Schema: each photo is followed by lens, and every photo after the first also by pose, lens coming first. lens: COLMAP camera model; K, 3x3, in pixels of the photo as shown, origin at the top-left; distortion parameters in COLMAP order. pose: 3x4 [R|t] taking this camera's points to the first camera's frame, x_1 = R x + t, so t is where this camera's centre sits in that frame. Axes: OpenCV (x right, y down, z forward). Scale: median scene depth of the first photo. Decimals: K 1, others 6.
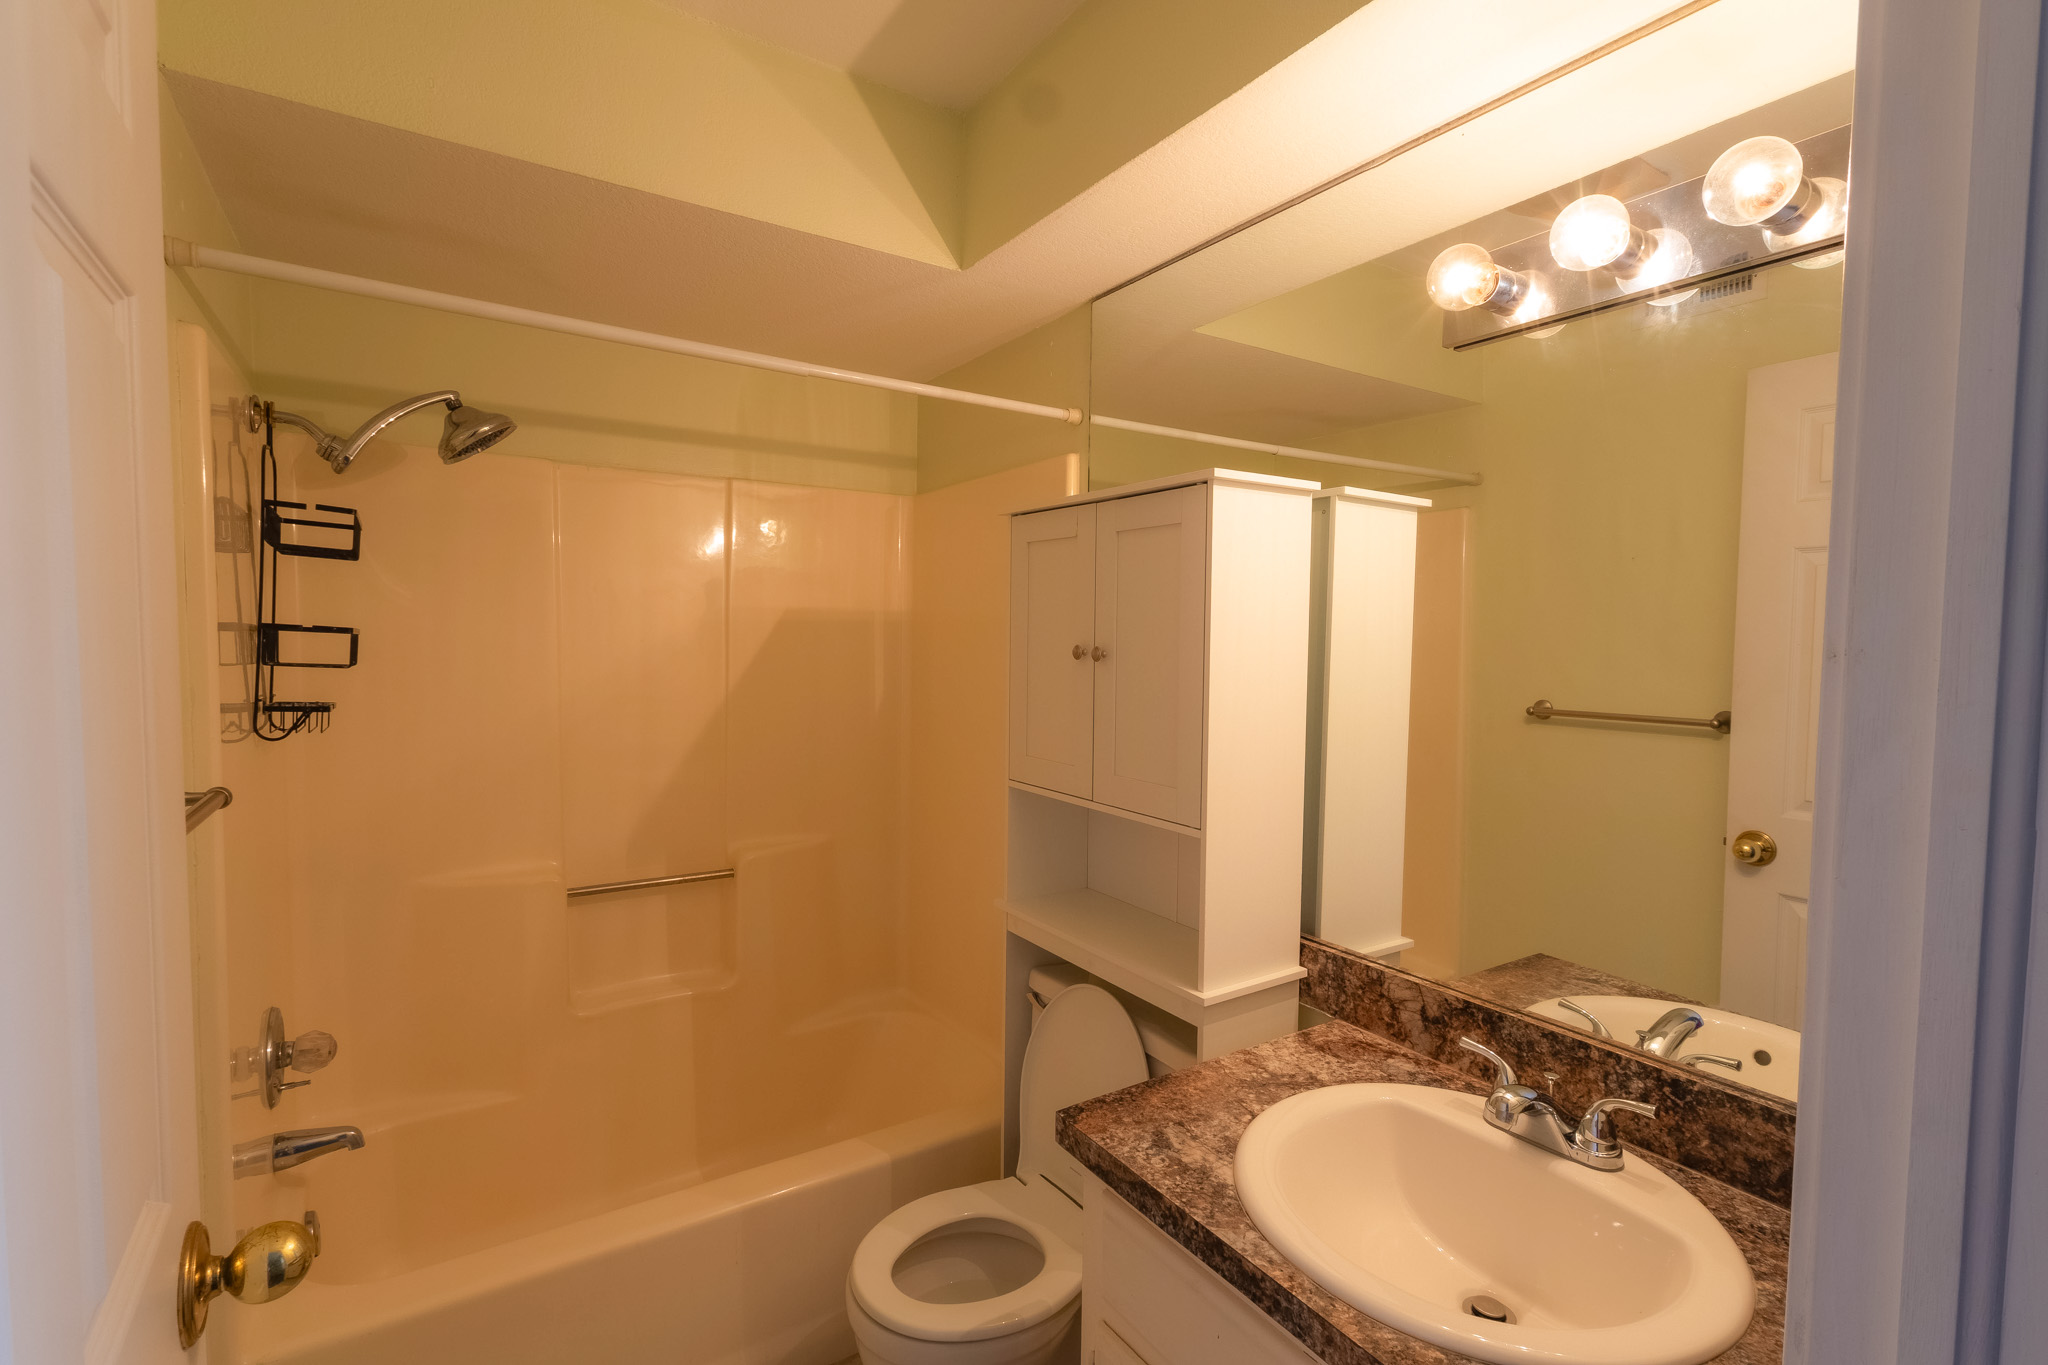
lens RADIAL K [[938.2, 0, 1026.8], [0, 938.2, 684.3], [0, 0, 1]] dist [0.002208, 0.000338]
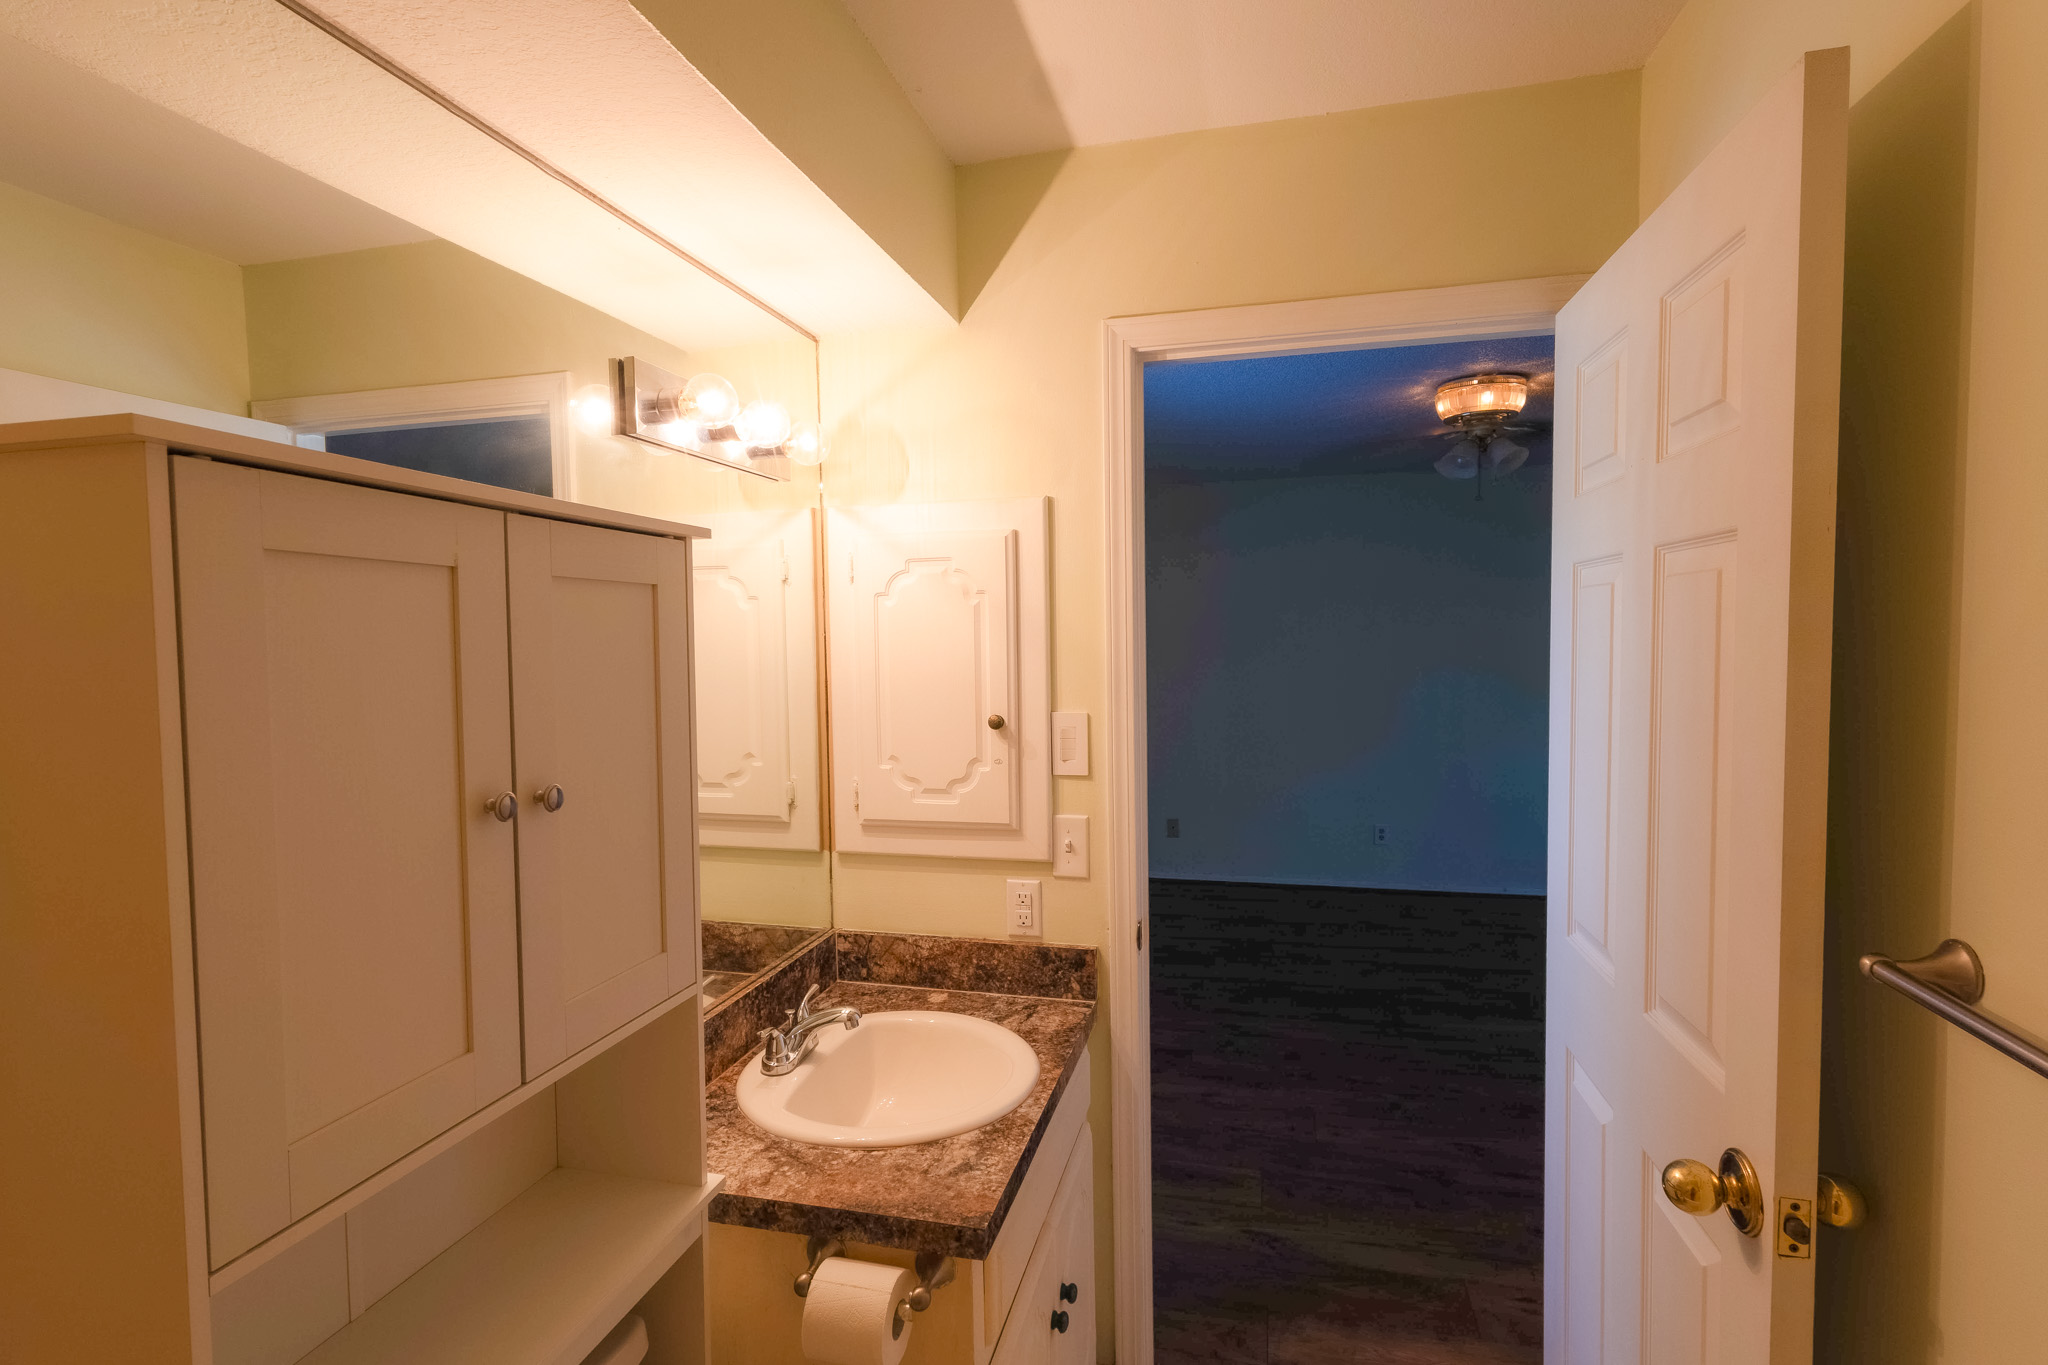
lens RADIAL K [[938.2, 0, 1026.8], [0, 938.2, 684.3], [0, 0, 1]] dist [0.002208, 0.000338]
pose [[-0.672303, -0.041482, 0.739113, -0.706355], [0.039576, 0.994987, 0.091841, -0.193701], [-0.739217, 0.090996, -0.667291, 1.604153]]
